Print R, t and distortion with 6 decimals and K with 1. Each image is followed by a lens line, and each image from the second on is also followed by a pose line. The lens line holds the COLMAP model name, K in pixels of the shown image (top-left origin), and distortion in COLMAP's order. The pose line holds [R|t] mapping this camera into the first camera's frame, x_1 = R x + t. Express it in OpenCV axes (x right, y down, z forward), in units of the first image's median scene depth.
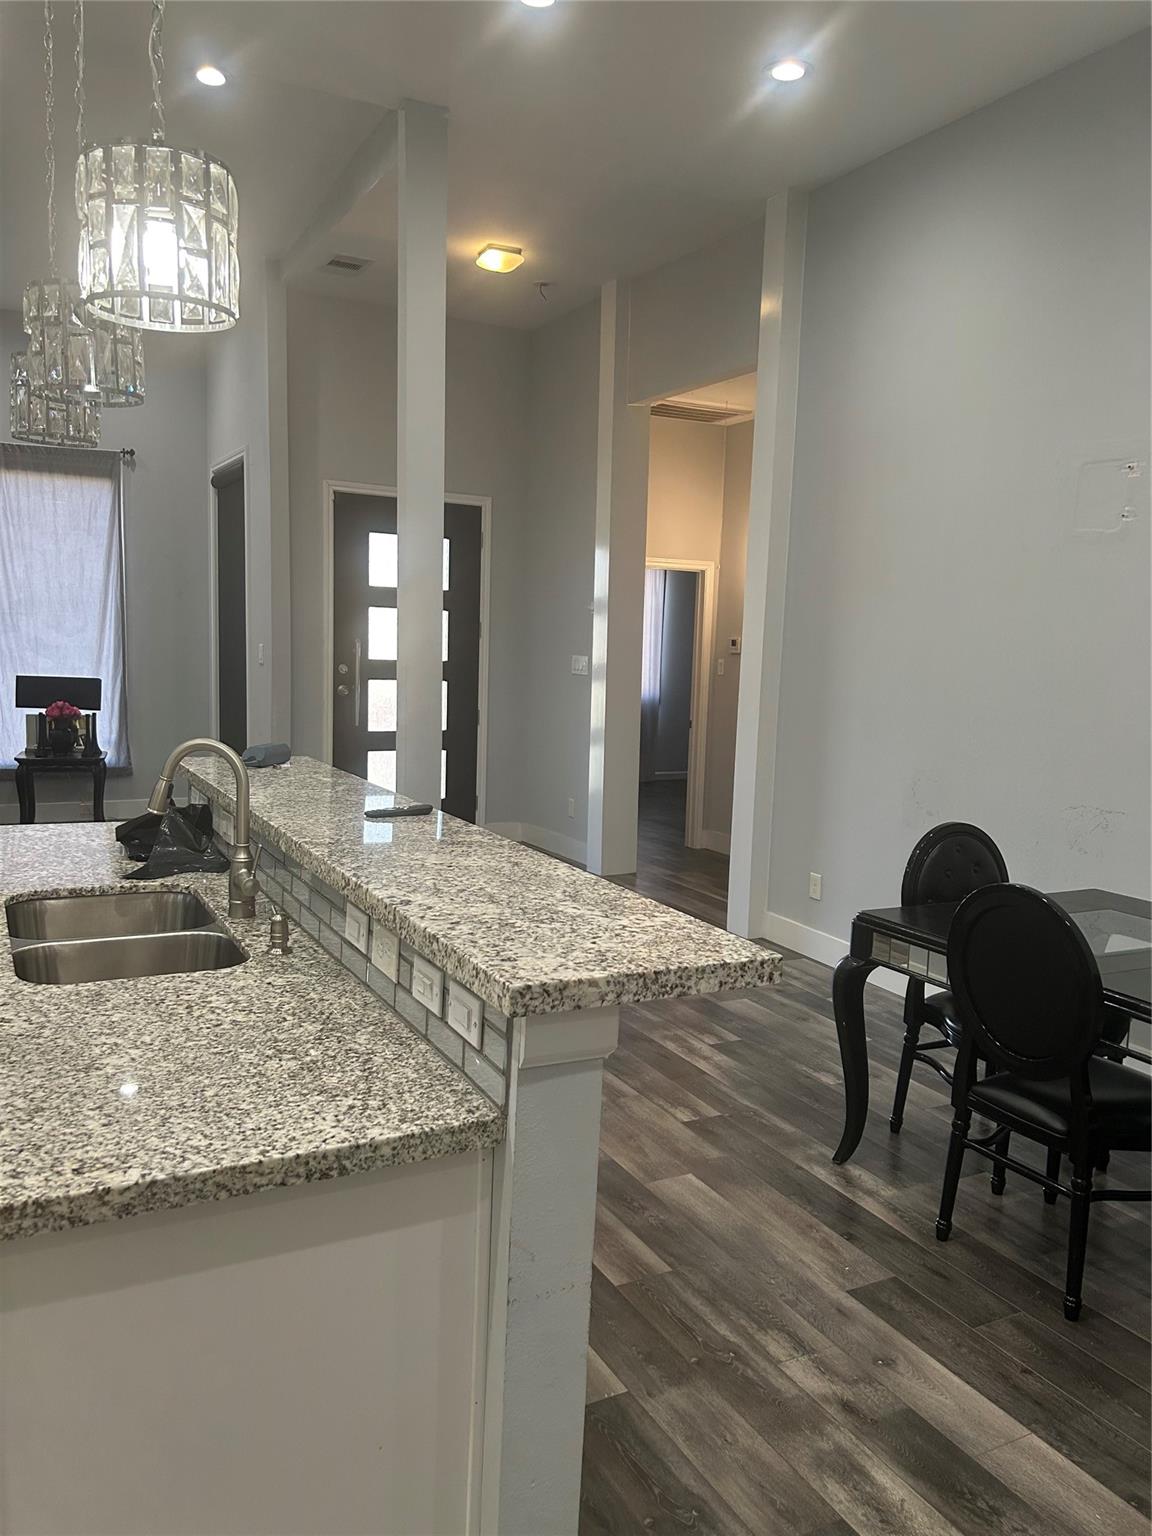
lens RADIAL K [[1149.0, 0, 574.6], [0, 1149.0, 770.1], [0, 0, 1]] dist [0.018432, 0.005253]
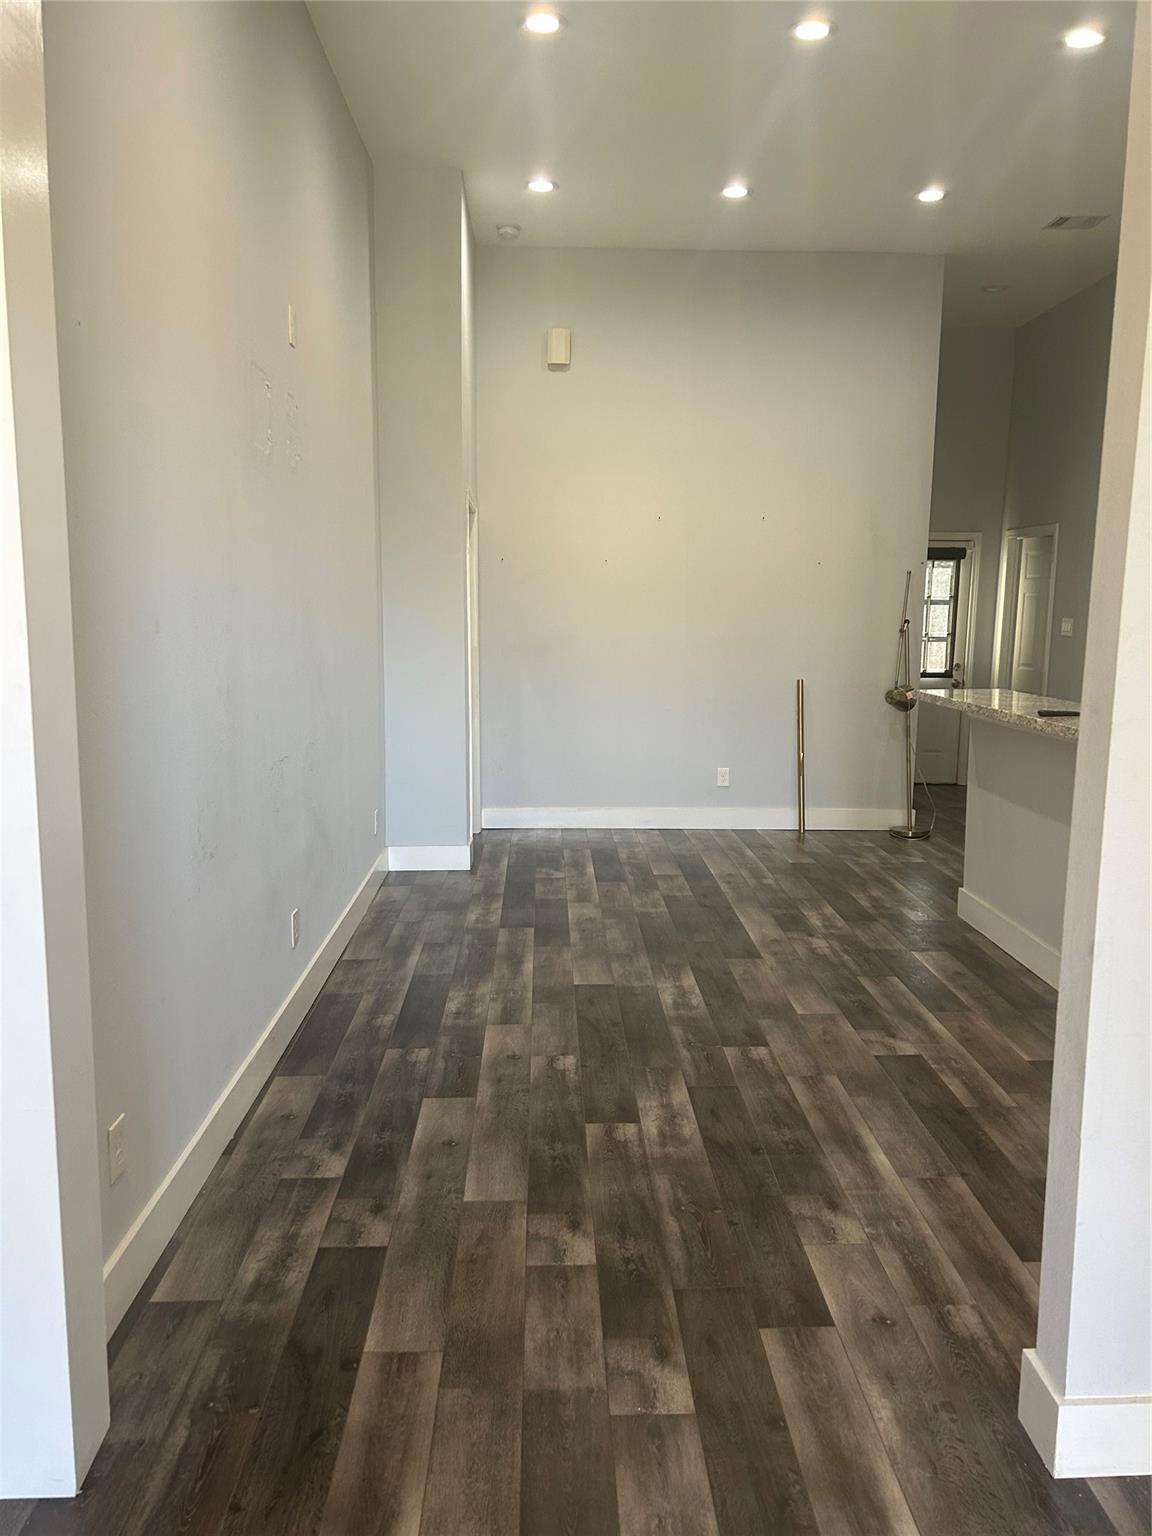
lens RADIAL K [[1149.0, 0, 576.8], [0, 1149.0, 769.4], [0, 0, 1]] dist [0.018432, 0.005253]
pose [[-0.896443, -0.097836, 0.432224, -0.208850], [0.022262, 0.964153, 0.264412, -0.257797], [-0.442599, 0.246652, -0.862130, 2.207145]]
